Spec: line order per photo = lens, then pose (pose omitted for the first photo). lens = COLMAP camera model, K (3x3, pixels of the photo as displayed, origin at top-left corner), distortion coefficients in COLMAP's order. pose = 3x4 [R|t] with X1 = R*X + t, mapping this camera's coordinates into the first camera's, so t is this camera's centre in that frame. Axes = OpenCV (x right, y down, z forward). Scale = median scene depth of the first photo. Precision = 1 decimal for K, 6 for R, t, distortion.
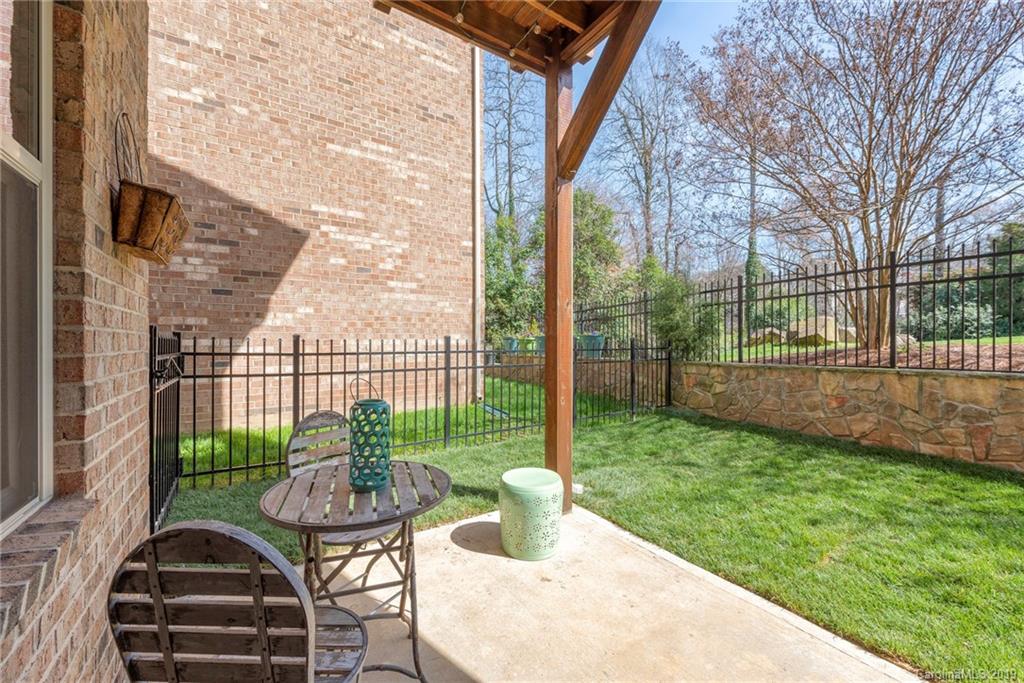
lens RADIAL K [[410.8, 0, 511.7], [0, 410.8, 347.8], [0, 0, 1]] dist [0.000701, 0.000011]
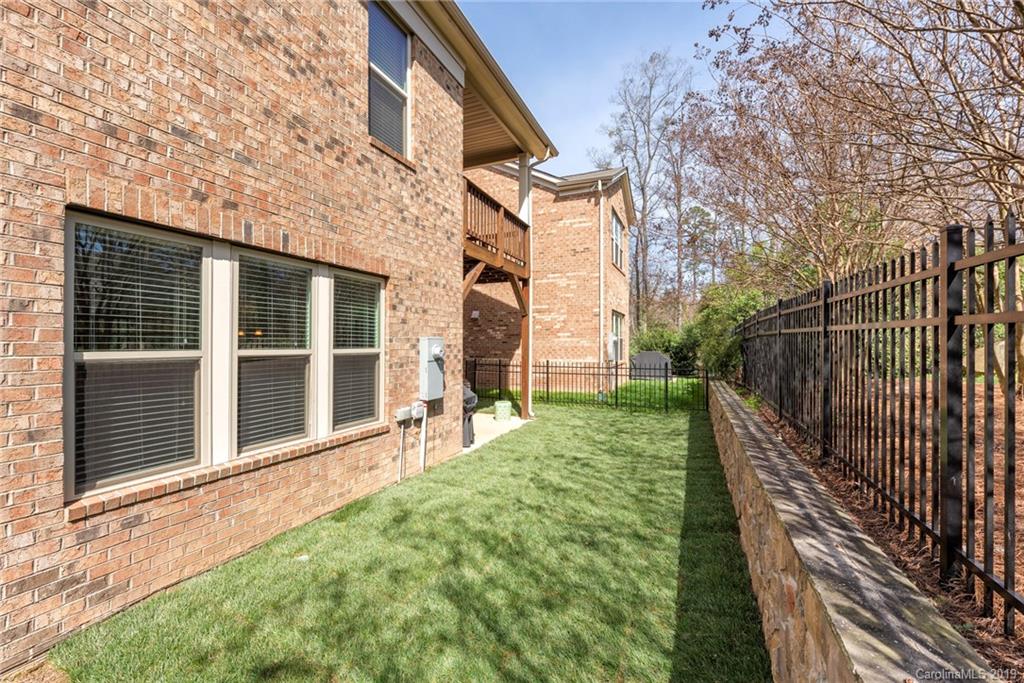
lens RADIAL K [[410.8, 0, 513.2], [0, 410.8, 344.5], [0, 0, 1]] dist [0.000701, 0.000011]
pose [[0.554224, -0.008349, -0.832326, 1.421123], [0.005489, 0.999965, -0.006376, -0.085412], [0.832350, -0.001035, 0.554250, -0.452700]]
